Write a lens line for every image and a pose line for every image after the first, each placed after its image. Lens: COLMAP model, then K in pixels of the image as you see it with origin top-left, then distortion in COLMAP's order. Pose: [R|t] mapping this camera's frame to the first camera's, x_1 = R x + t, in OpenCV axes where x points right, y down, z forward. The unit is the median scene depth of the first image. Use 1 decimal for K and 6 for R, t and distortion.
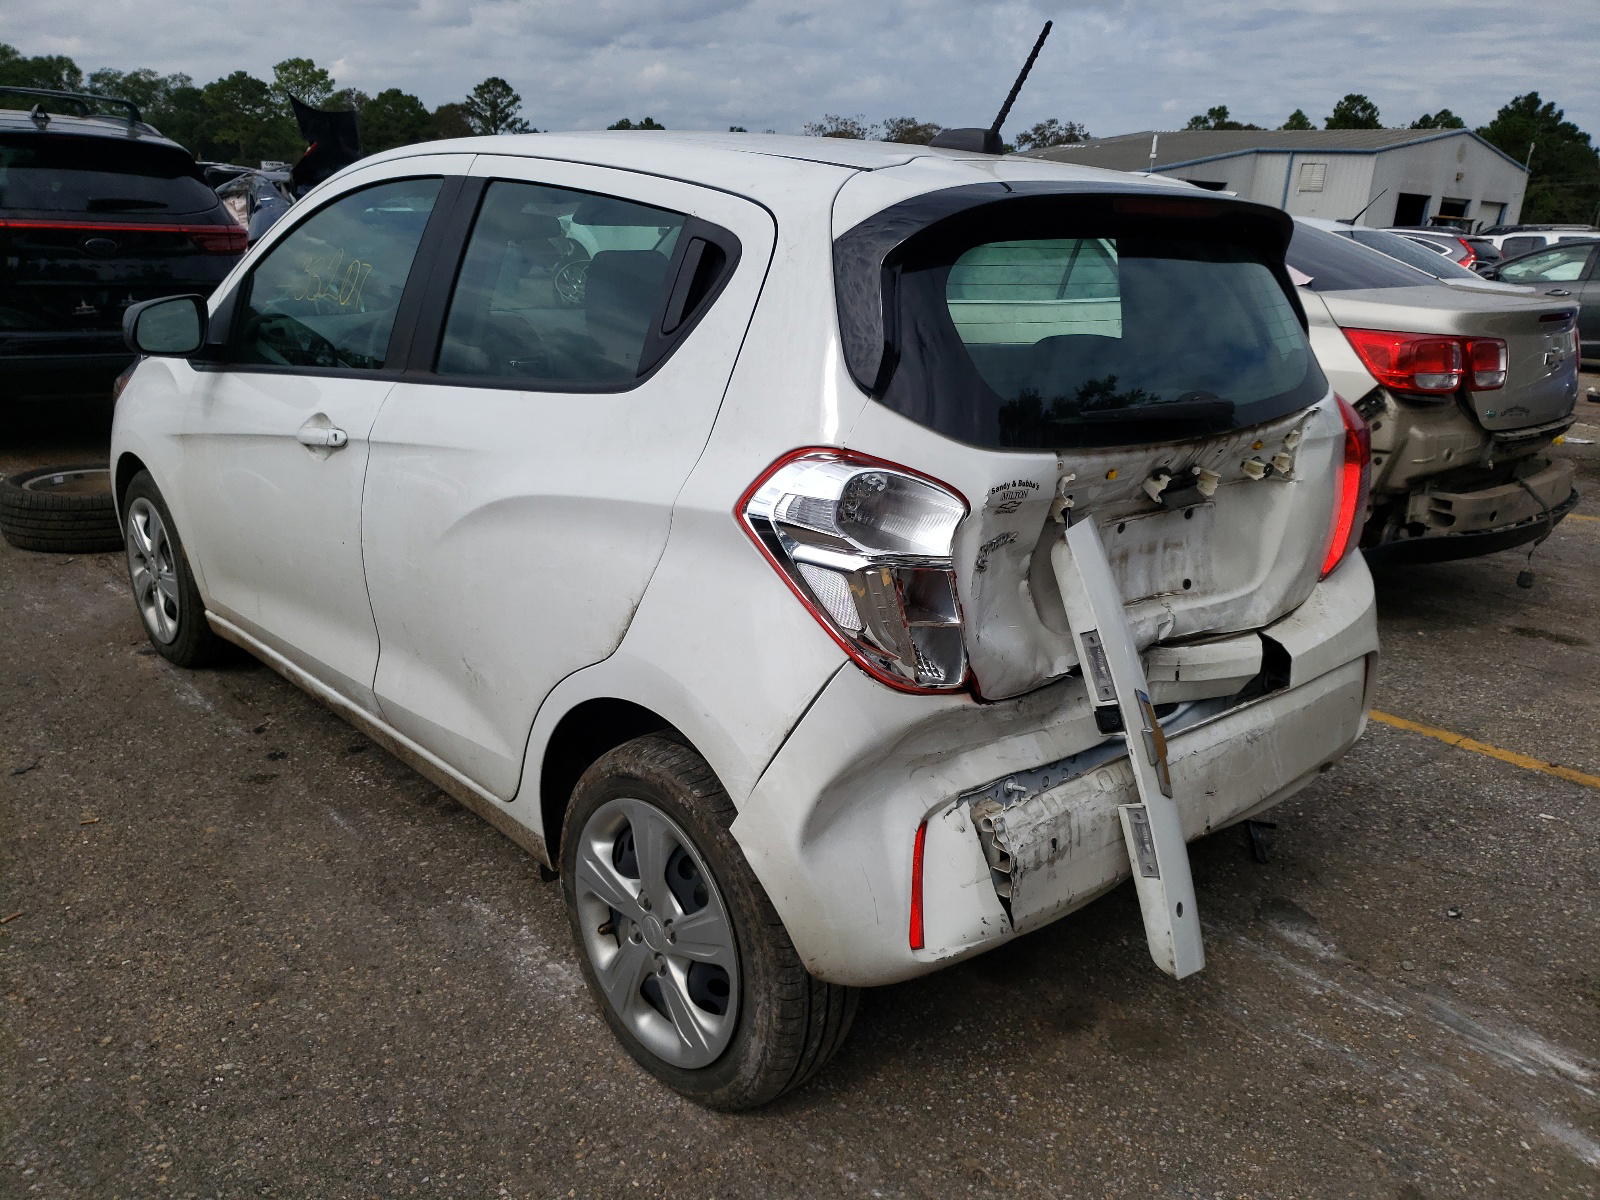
lens RADIAL K [[1221.8, 0, 800.0], [0, 1221.8, 600.0], [0, 0, 1]] dist [0.044276, -0.000016]
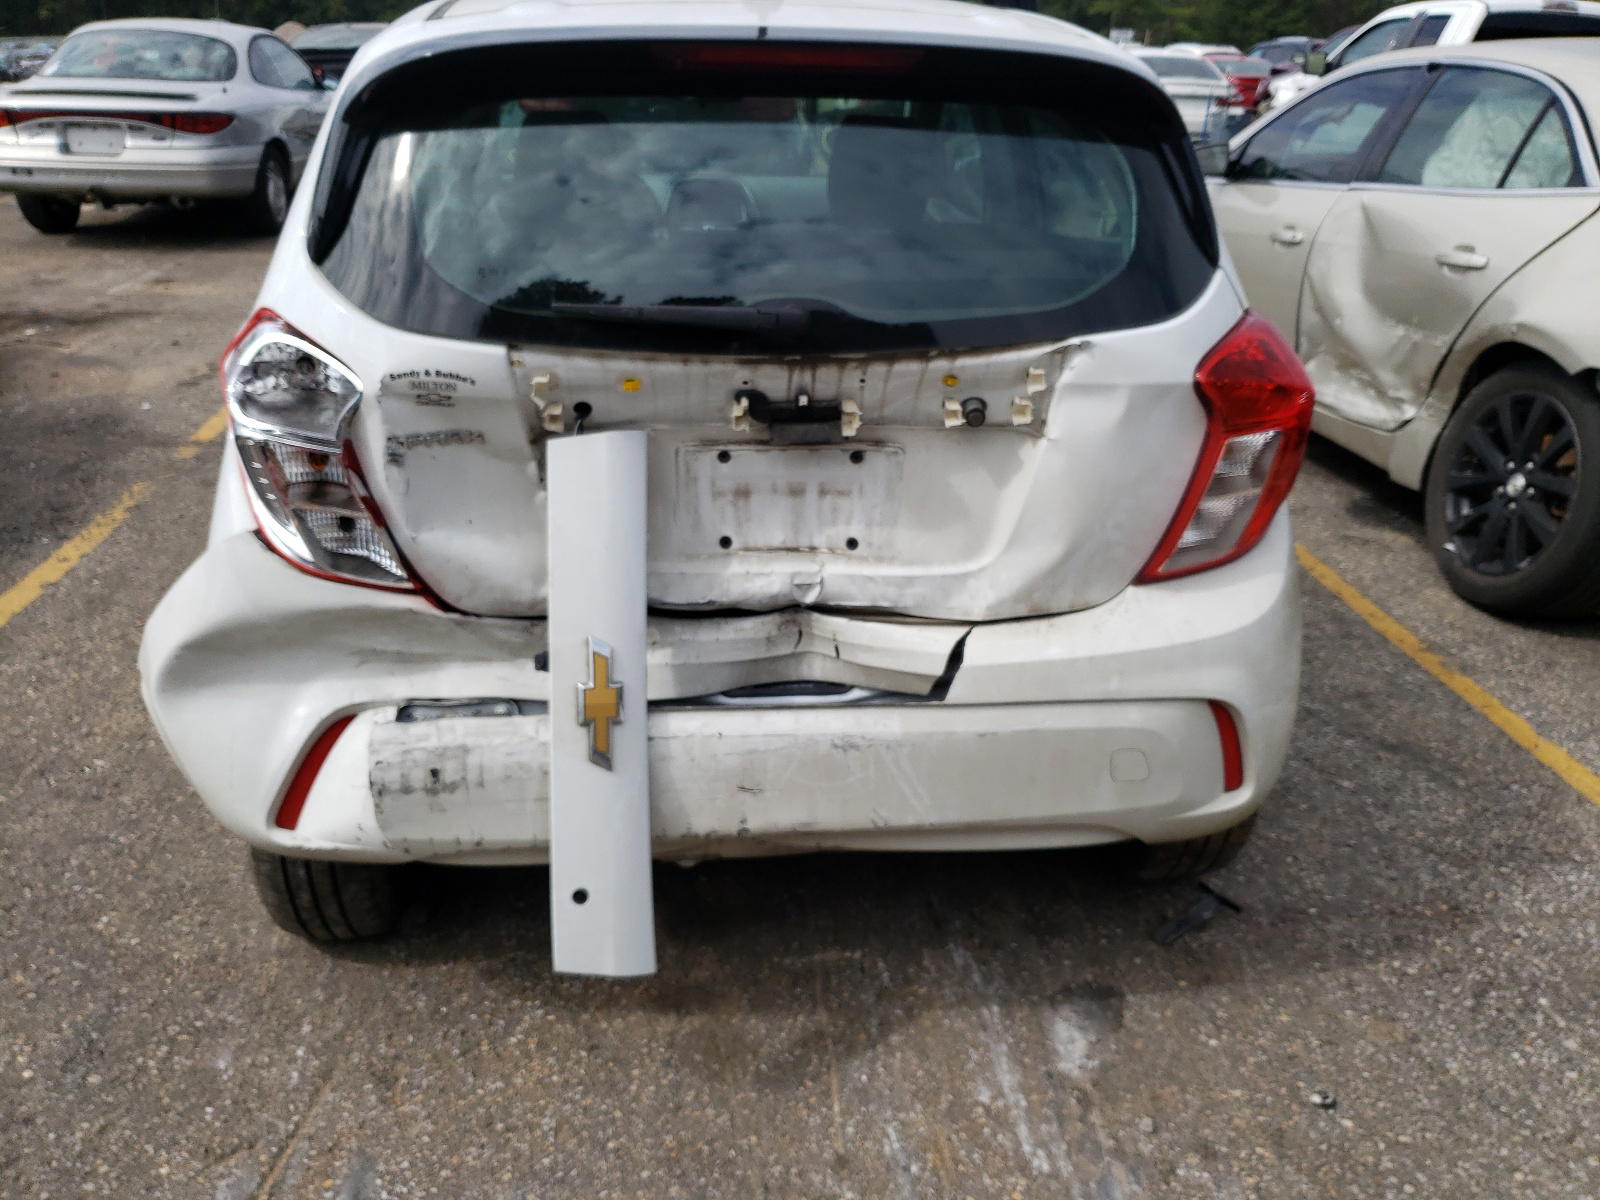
lens RADIAL K [[1206.2, 0, 808.1], [0, 1206.2, 587.2], [0, 0, 1]] dist [0.161452, -0.246270]
pose [[0.812938, 0.211089, -0.542746, 0.746738], [-0.167275, 0.977359, 0.129574, -0.084898], [0.557809, -0.014547, 0.829842, 0.331998]]
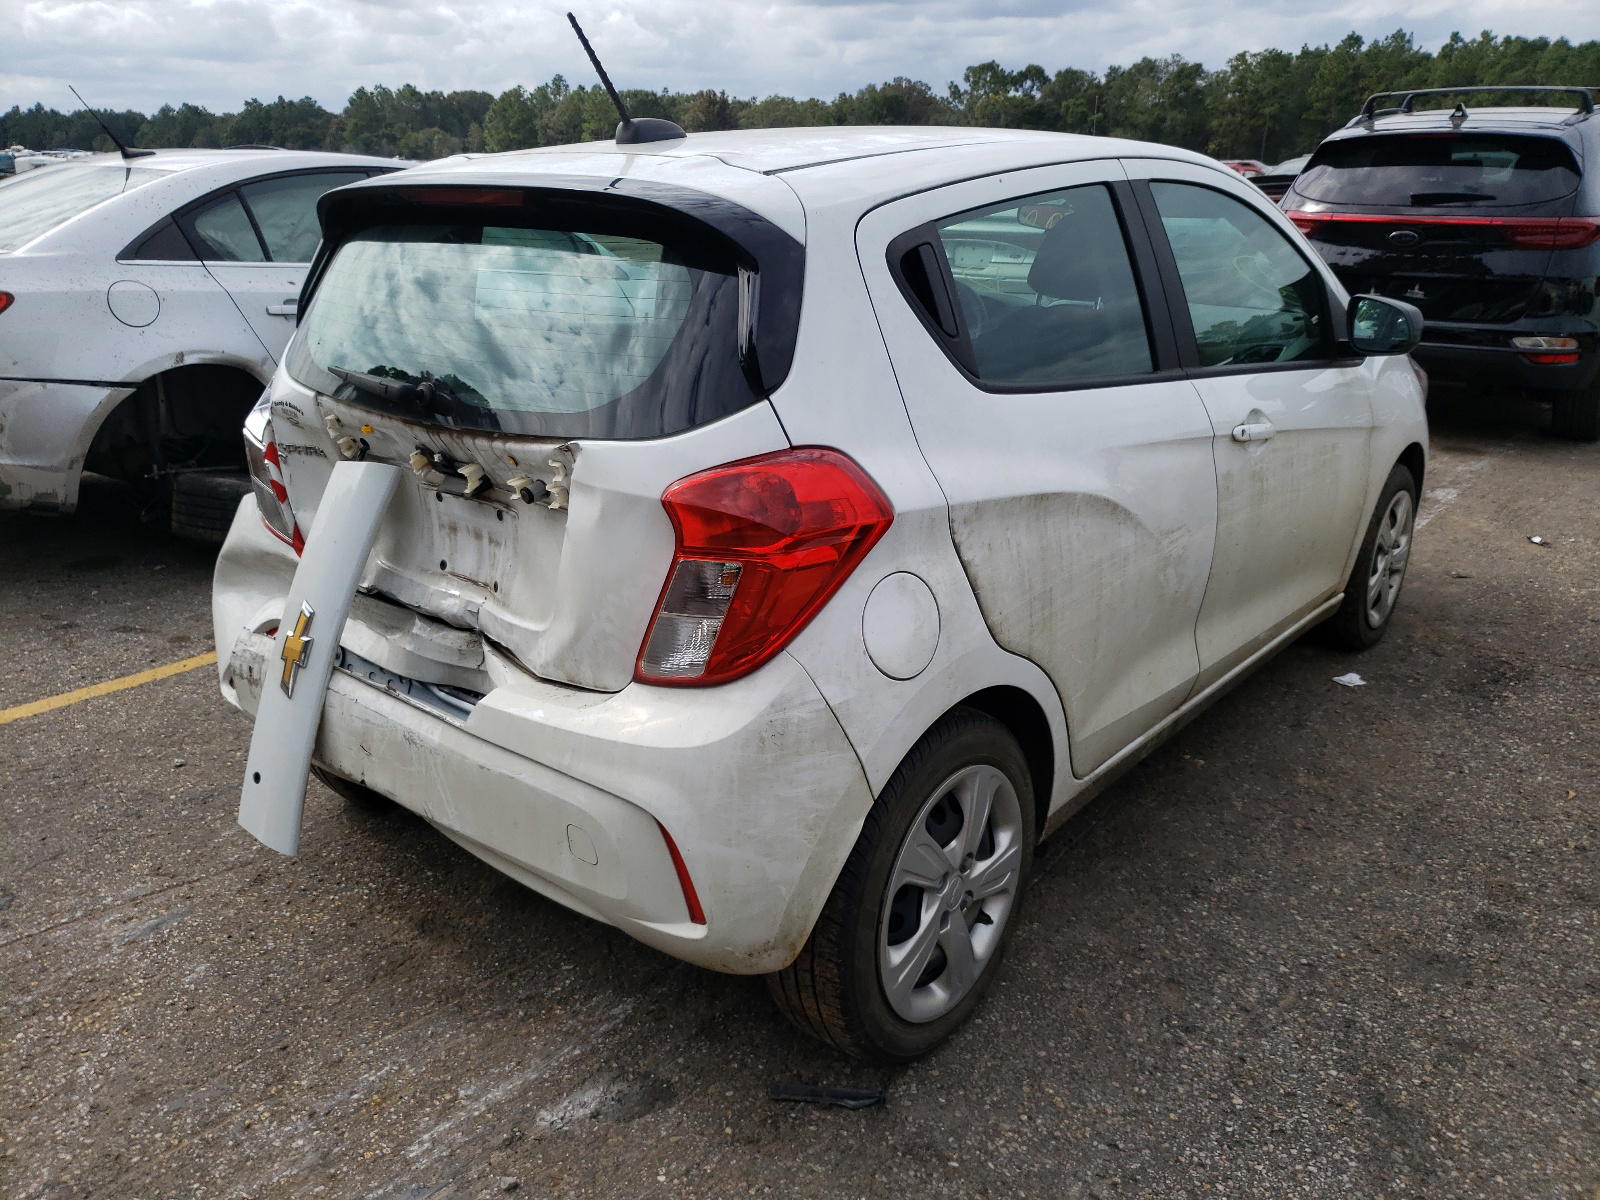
lens RADIAL K [[1218.8, 0, 800.0], [0, 1218.8, 600.0], [0, 0, 1]] dist [0.078635, 0.000820]
pose [[0.141058, 0.288339, -0.947081, 1.295251], [-0.289693, 0.926795, 0.239016, -0.310129], [0.946668, 0.240648, 0.214262, 1.047541]]
